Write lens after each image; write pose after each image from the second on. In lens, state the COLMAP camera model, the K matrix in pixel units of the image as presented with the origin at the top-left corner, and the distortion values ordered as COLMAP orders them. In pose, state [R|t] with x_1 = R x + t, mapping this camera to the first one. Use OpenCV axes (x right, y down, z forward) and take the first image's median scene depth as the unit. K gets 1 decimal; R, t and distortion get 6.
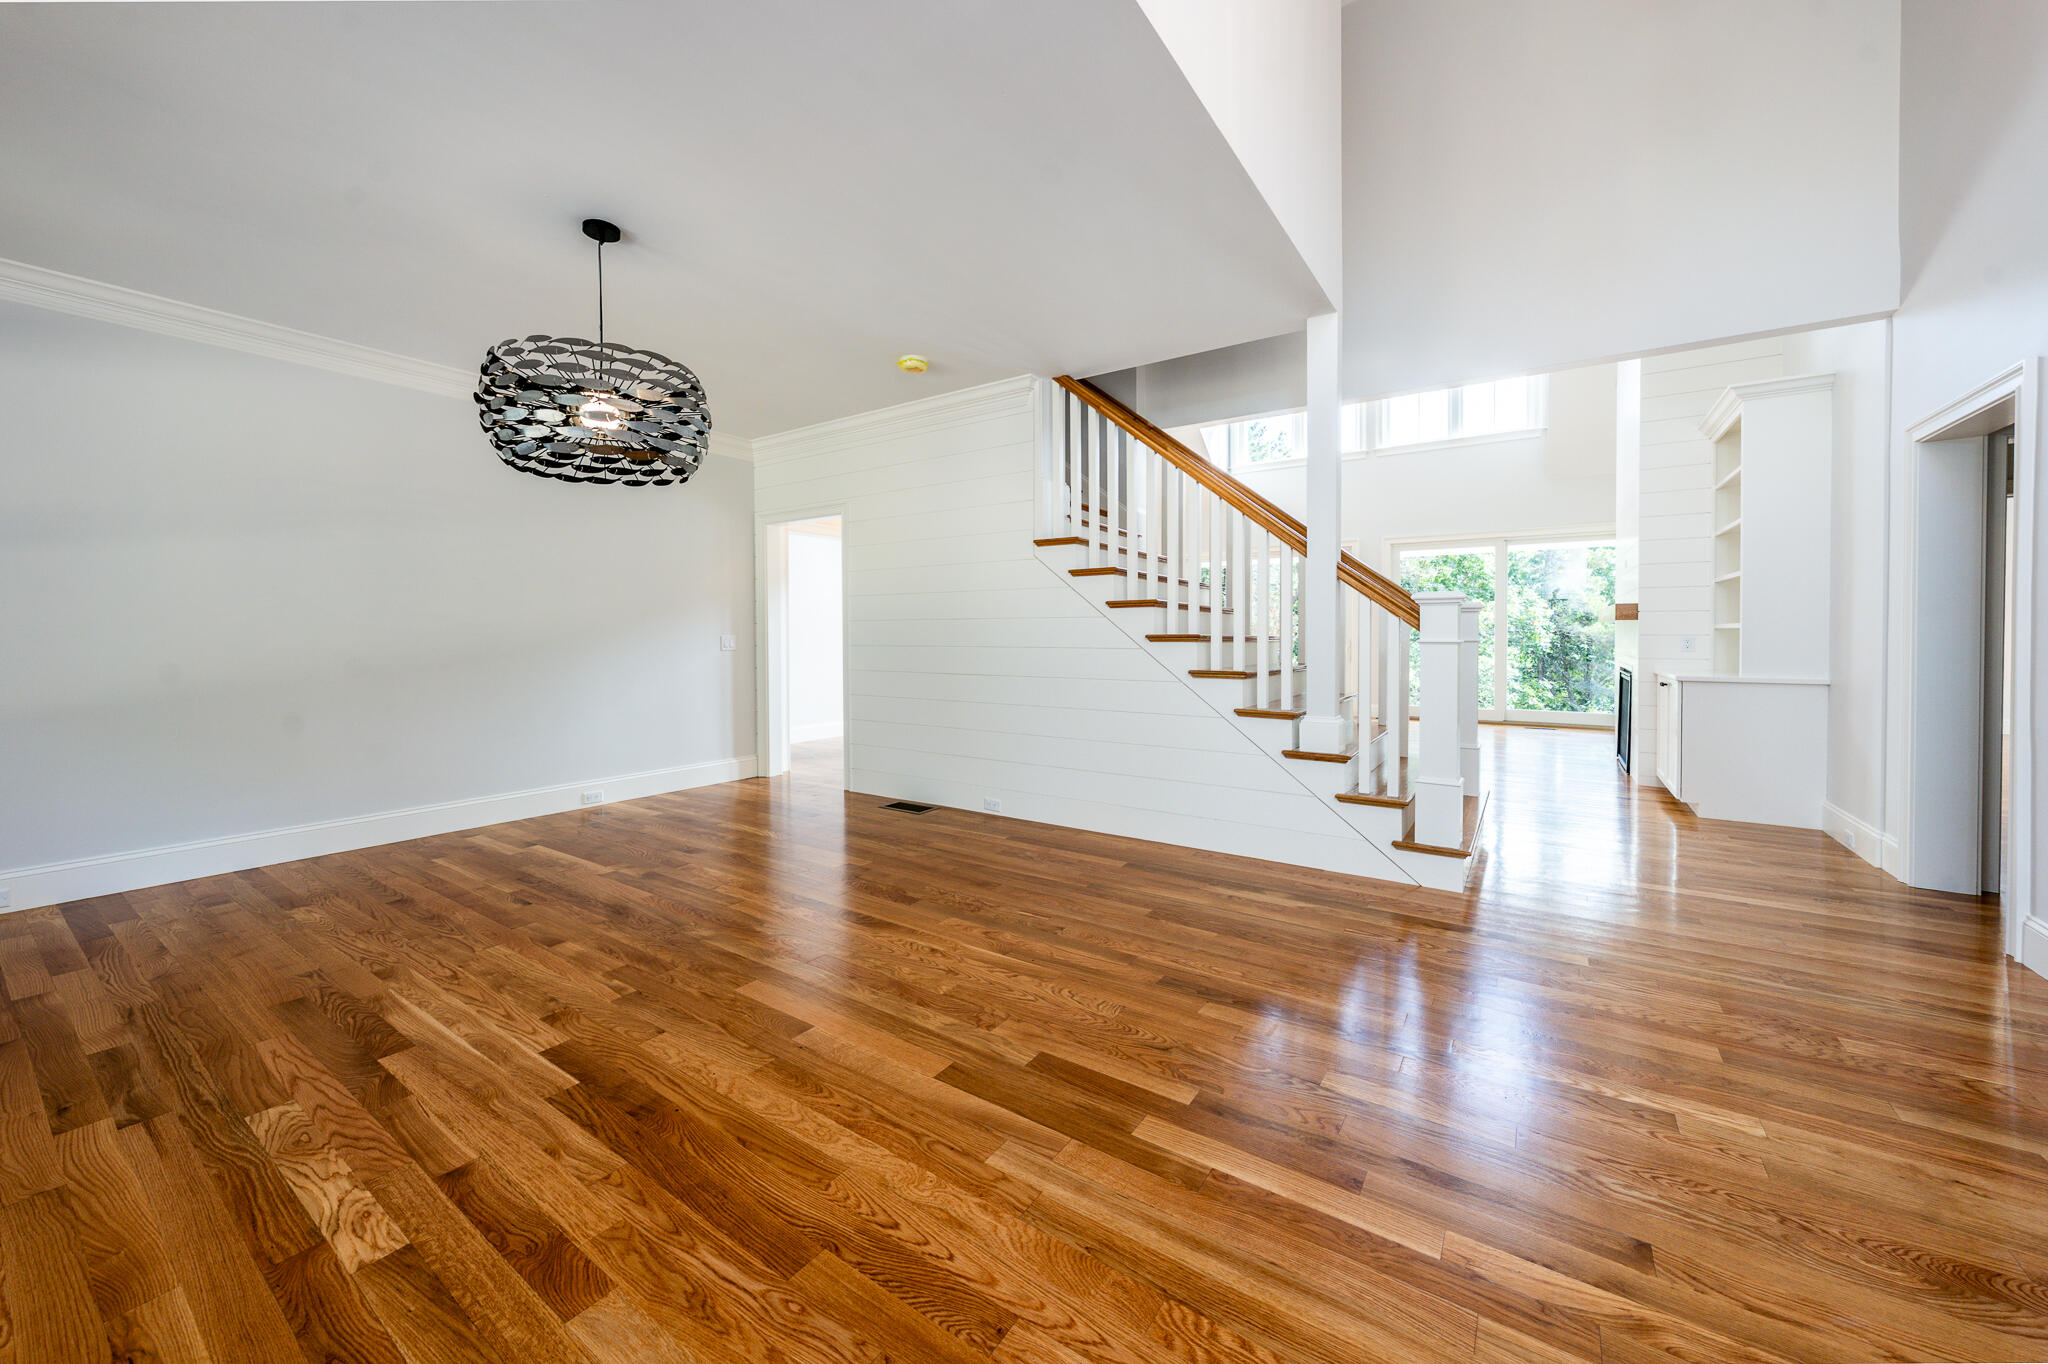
lens RADIAL K [[717.0, 0, 1020.0], [0, 717.0, 664.5], [0, 0, 1]] dist [-0.001385, -0.000136]
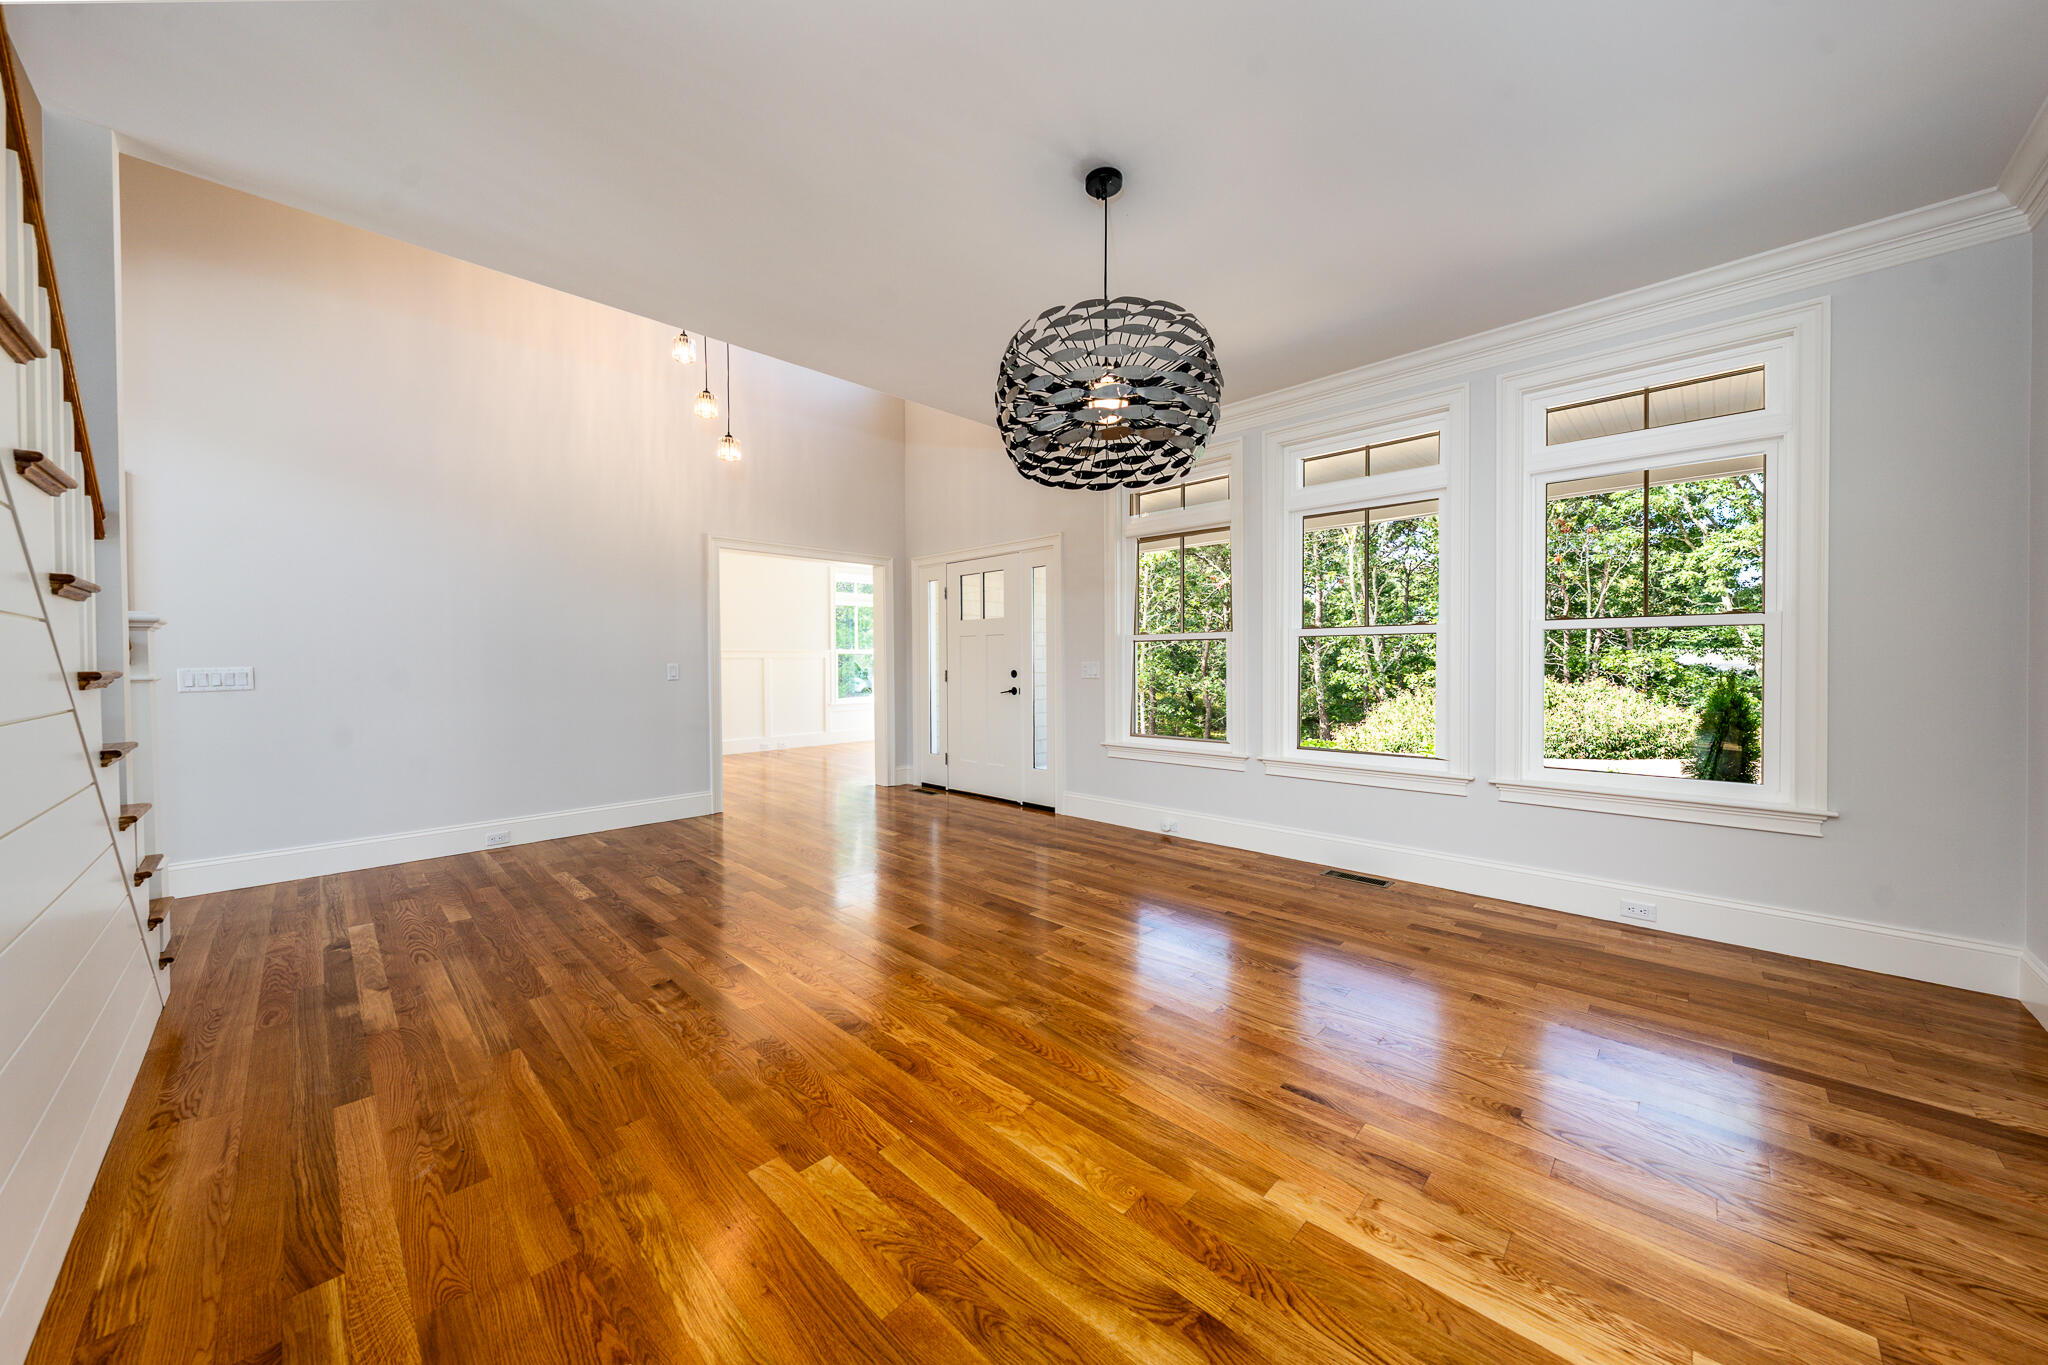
lens RADIAL K [[717.0, 0, 1020.0], [0, 717.0, 665.0], [0, 0, 1]] dist [-0.001385, -0.000136]
pose [[-0.982020, 0.005928, 0.188684, -0.616555], [0.016232, 0.998457, 0.053112, -0.115039], [-0.188078, 0.055220, -0.980600, 1.831963]]
